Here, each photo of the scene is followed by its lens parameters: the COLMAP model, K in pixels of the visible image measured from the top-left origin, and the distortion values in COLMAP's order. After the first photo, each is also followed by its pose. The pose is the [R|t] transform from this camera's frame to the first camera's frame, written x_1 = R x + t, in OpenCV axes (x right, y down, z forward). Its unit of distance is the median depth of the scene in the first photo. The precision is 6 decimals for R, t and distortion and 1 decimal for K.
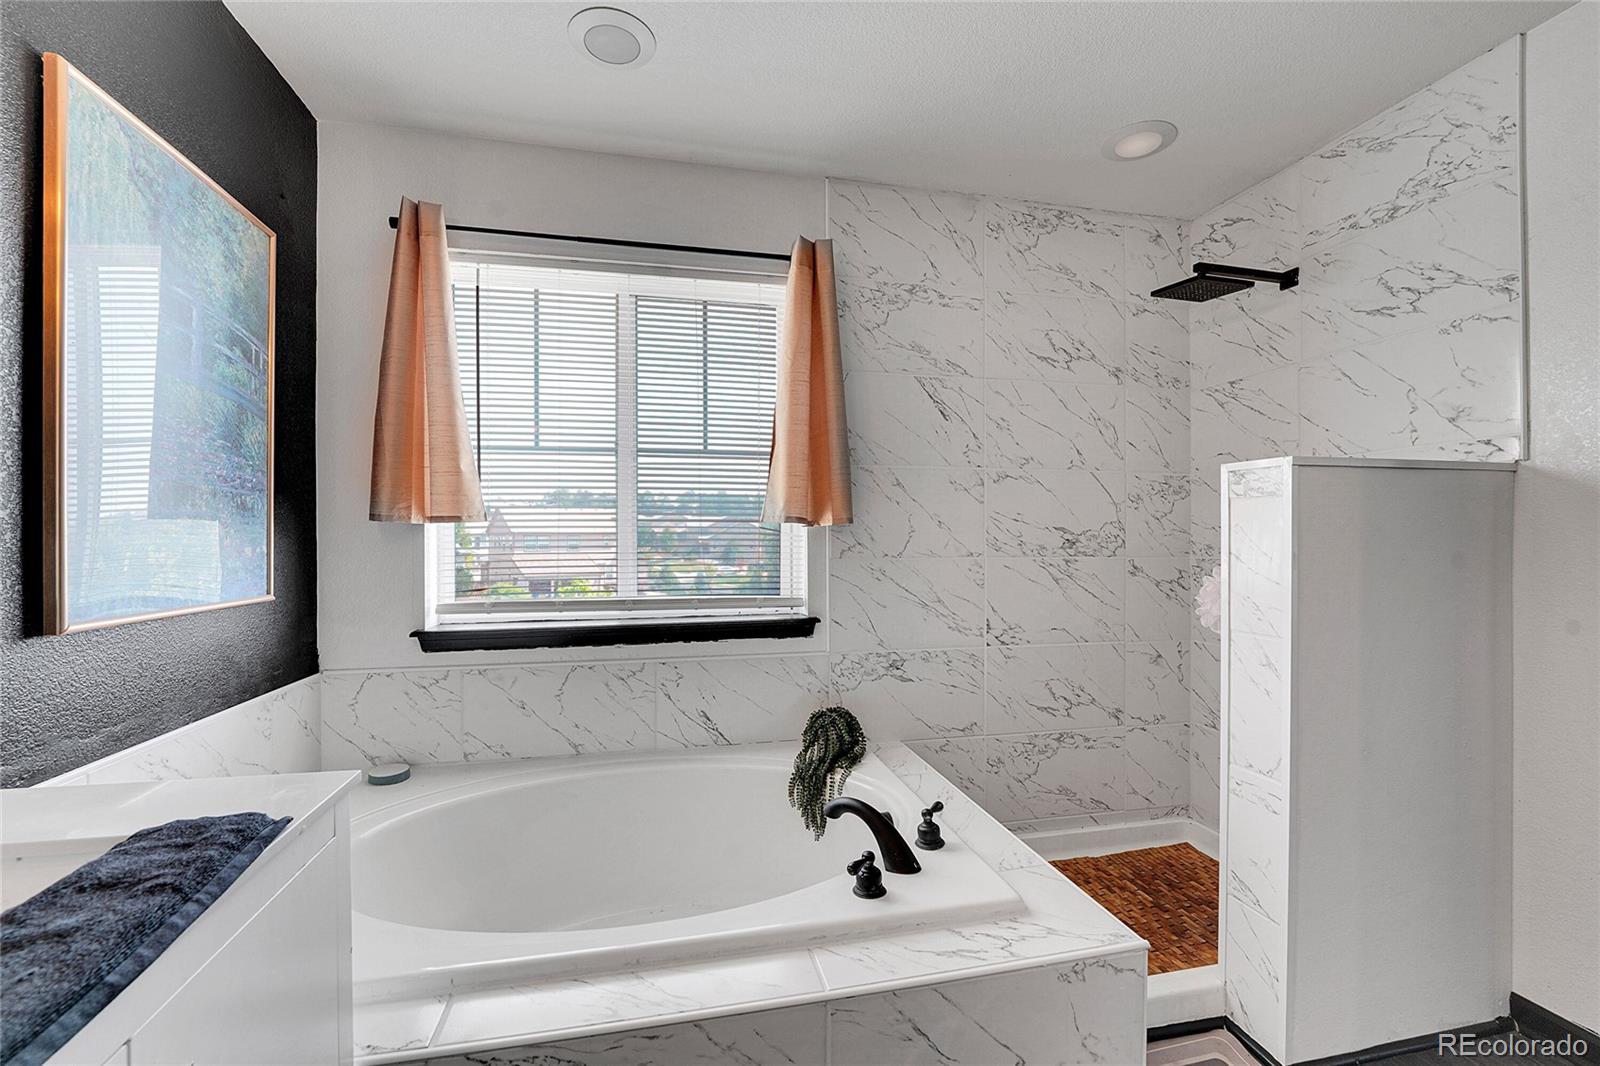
lens RADIAL K [[658.2, 0, 798.8], [0, 658.2, 535.8], [0, 0, 1]] dist [-0.003352, -0.002108]
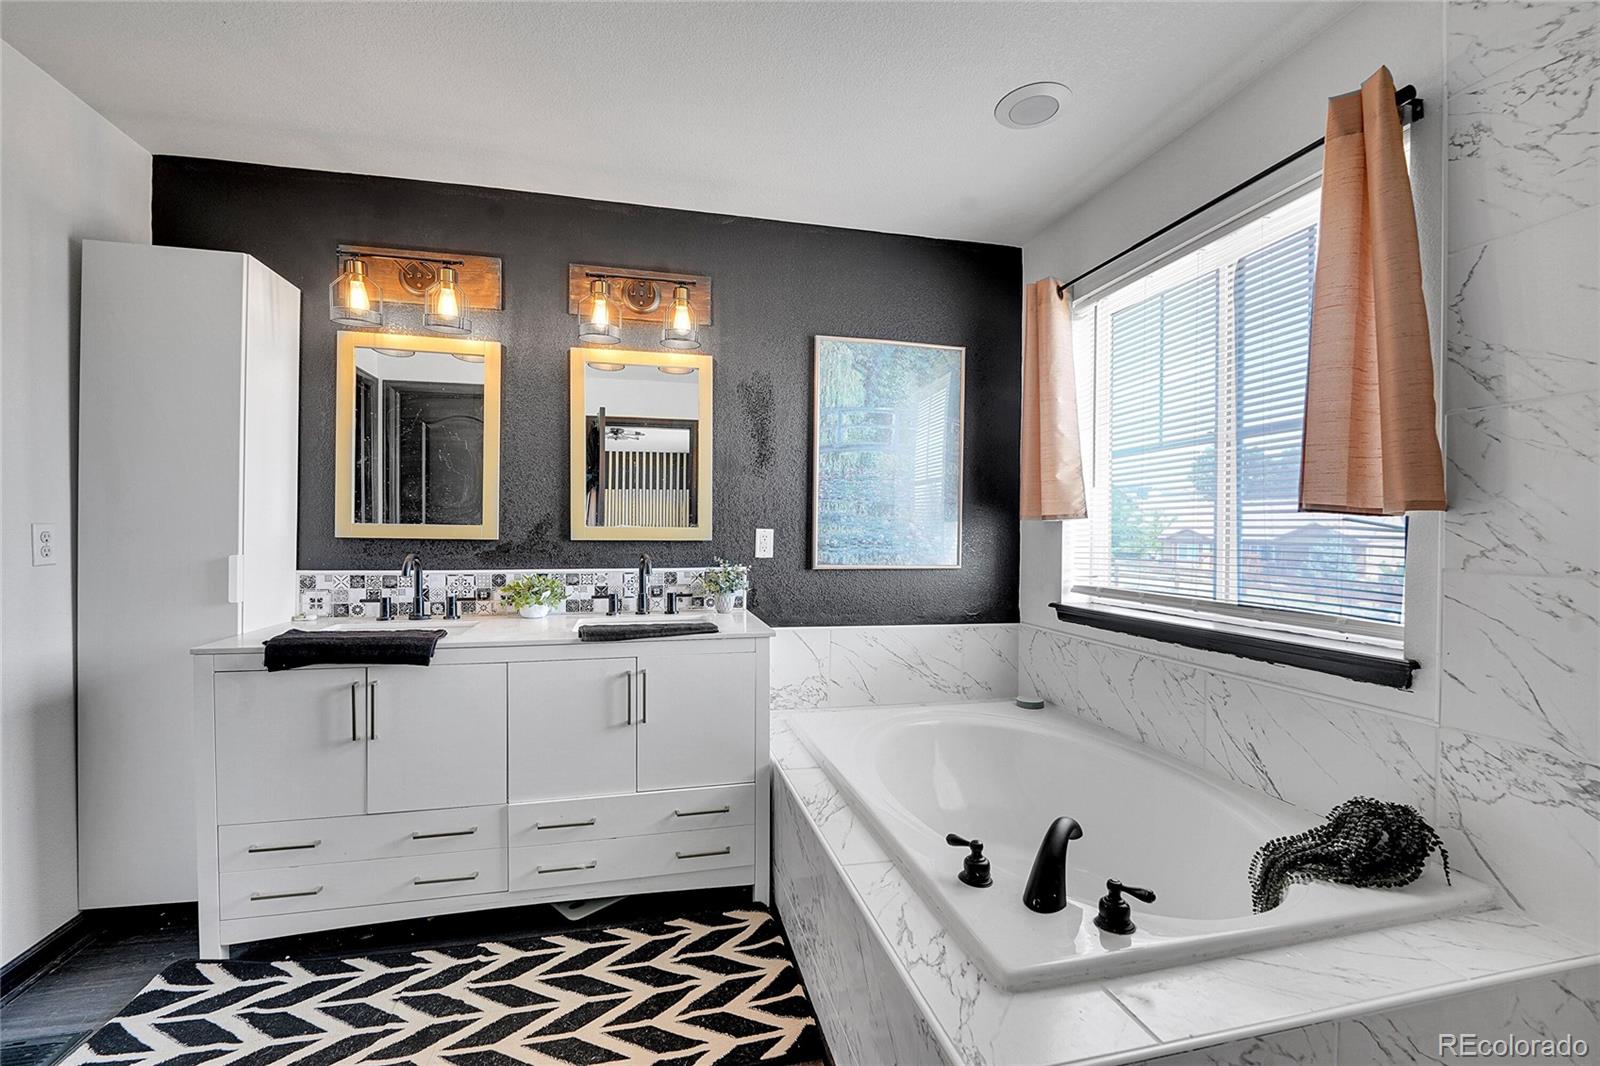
lens RADIAL K [[658.2, 0, 804.7], [0, 658.2, 531.7], [0, 0, 1]] dist [-0.003352, -0.002108]
pose [[0.038312, 0.000539, -0.999266, 0.672713], [-0.007889, 0.999969, 0.000237, 0.005836], [0.999235, 0.007874, 0.038315, 0.423990]]
